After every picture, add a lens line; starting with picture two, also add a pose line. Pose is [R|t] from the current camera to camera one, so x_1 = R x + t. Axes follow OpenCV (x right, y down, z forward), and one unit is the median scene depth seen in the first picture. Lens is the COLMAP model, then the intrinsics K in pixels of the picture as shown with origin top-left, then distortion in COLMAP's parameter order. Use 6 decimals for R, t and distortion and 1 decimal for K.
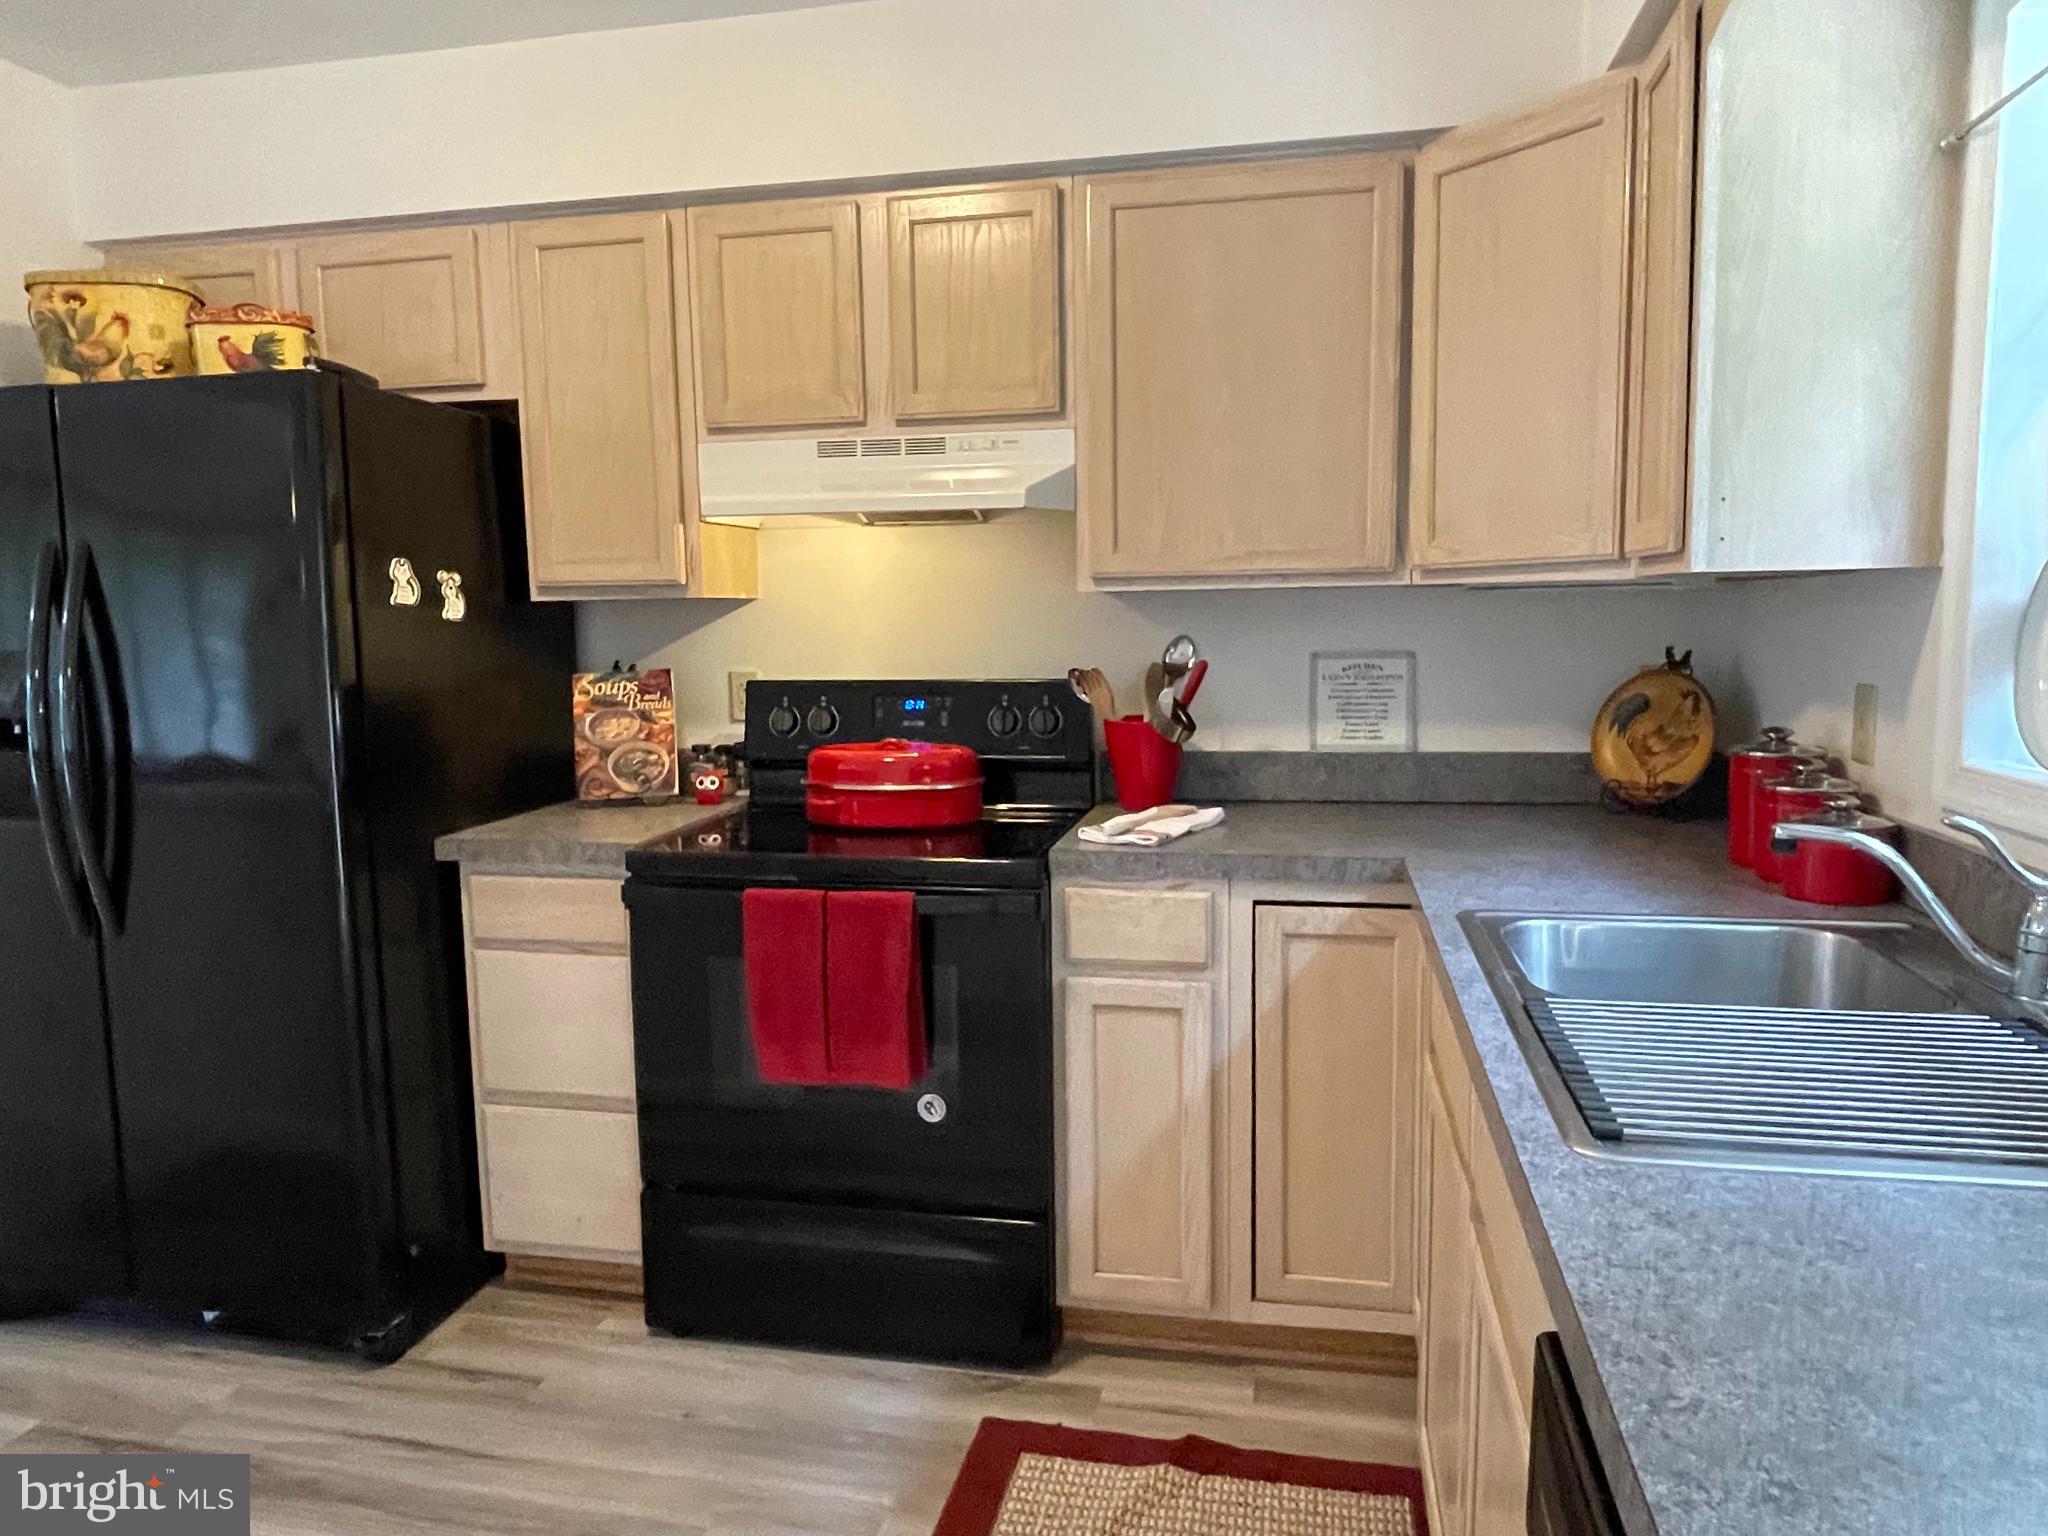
lens RADIAL K [[1371.7, 0, 1024.0], [0, 1371.7, 768.0], [0, 0, 1]] dist [0.027649, -0.000245]
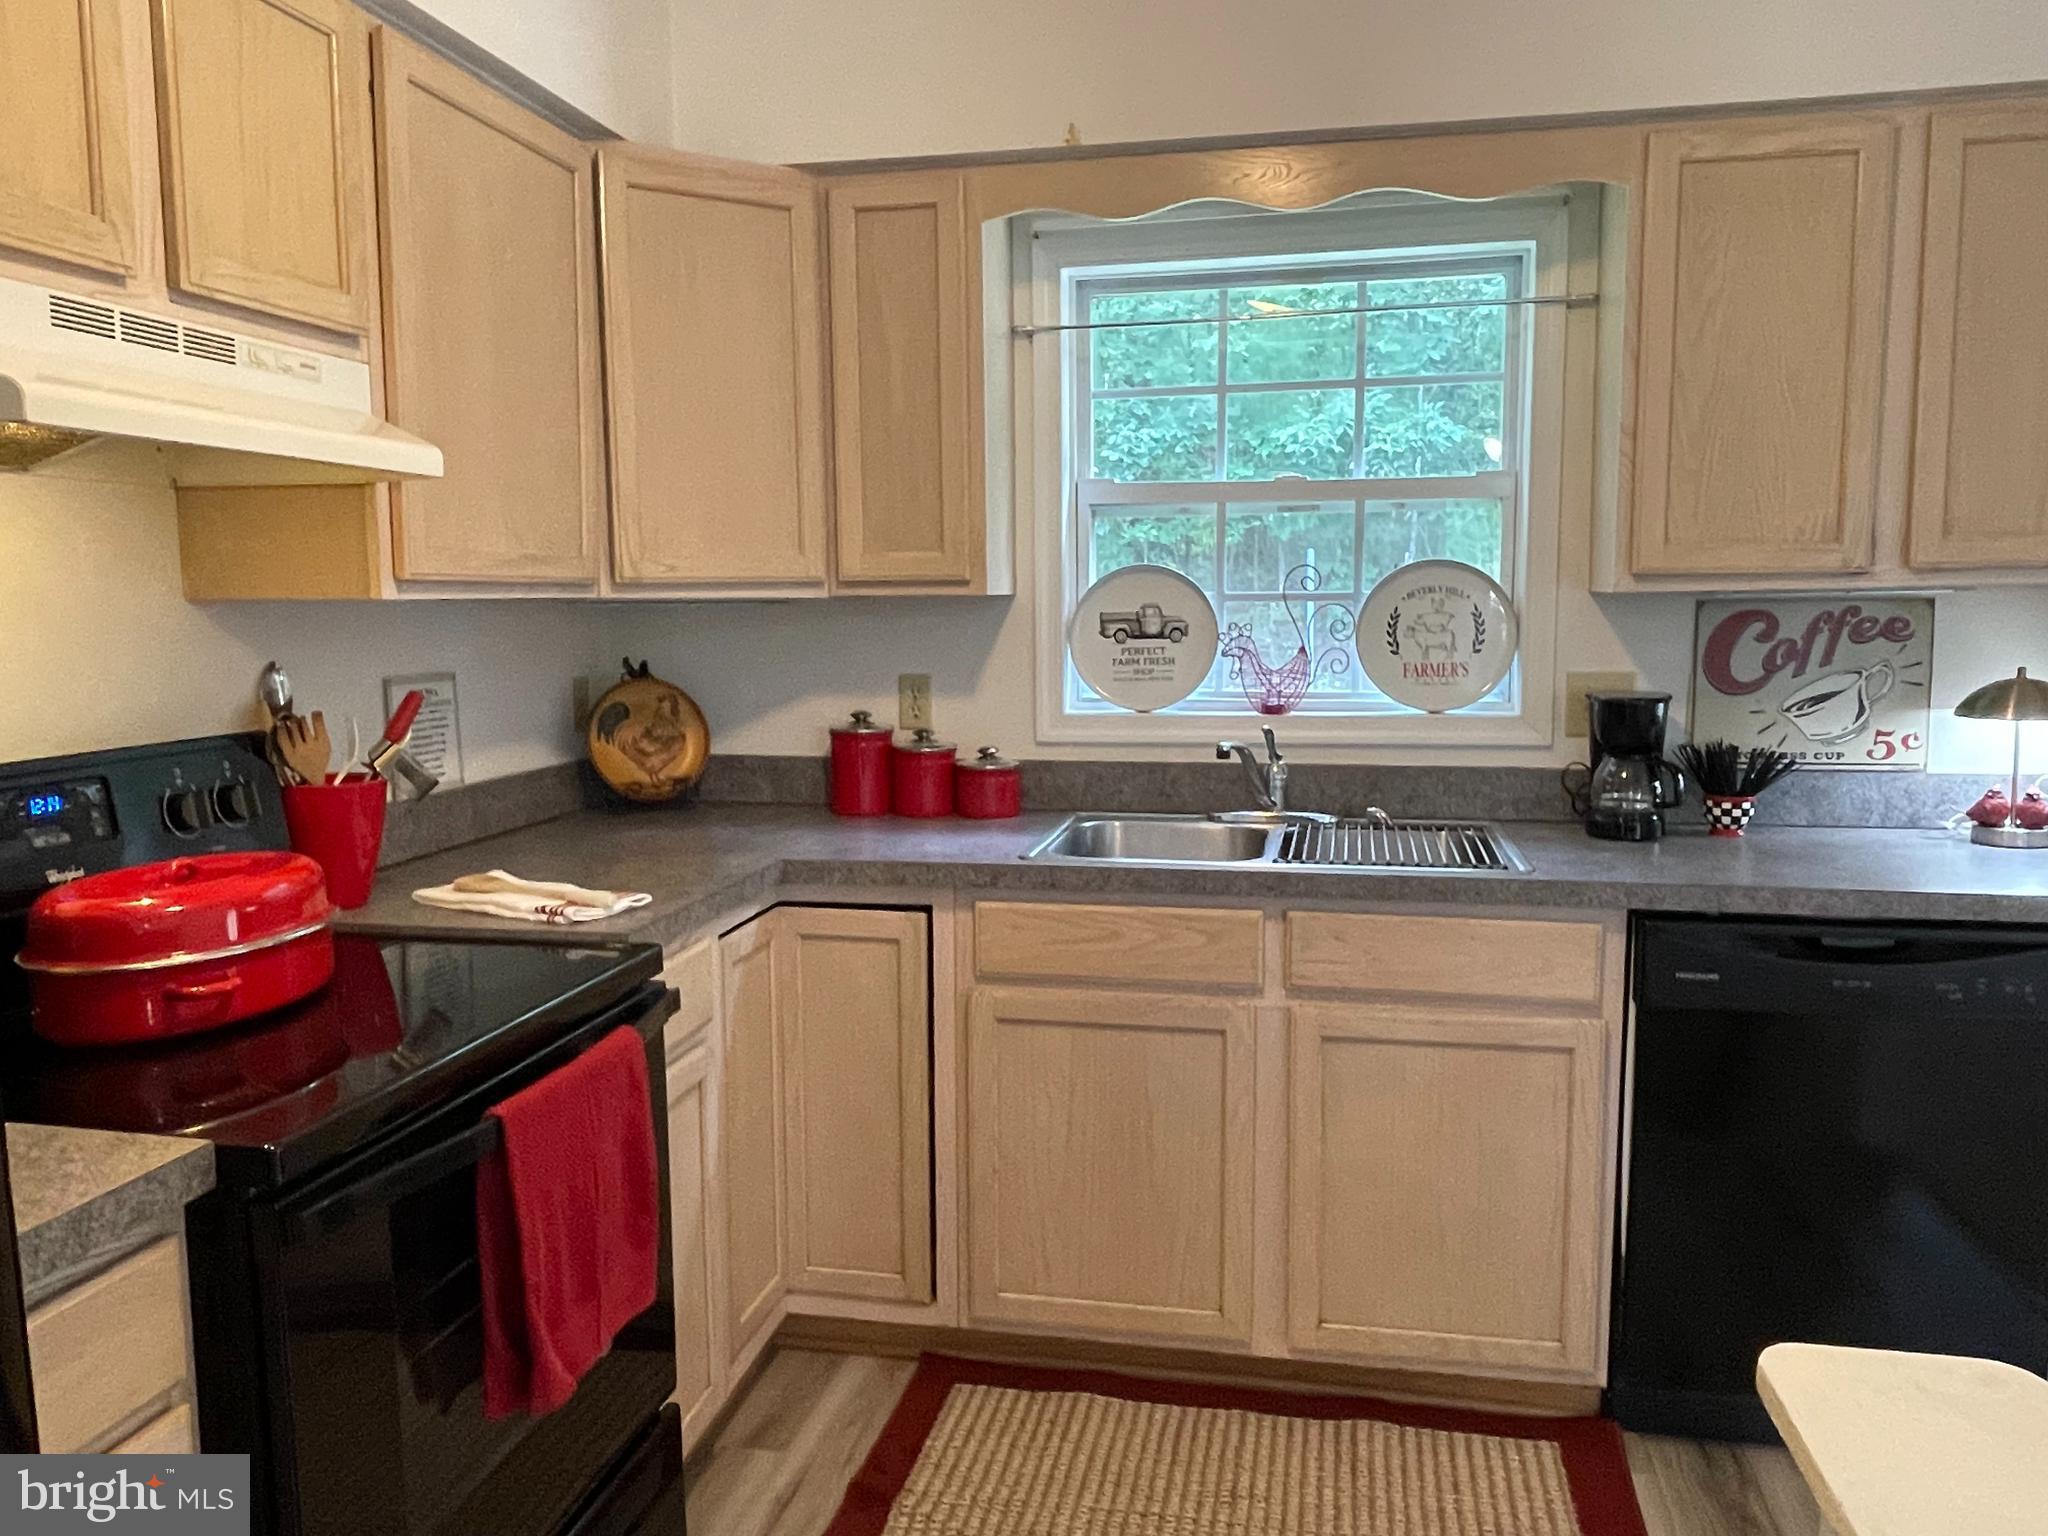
lens RADIAL K [[1500.1, 0, 1024.0], [0, 1500.1, 768.0], [0, 0, 1]] dist [-0.001372, -0.001999]
pose [[0.003285, -0.098054, 0.995176, -0.729372], [0.121604, 0.987835, 0.096929, -0.078488], [-0.992573, 0.120698, 0.015169, 0.678407]]
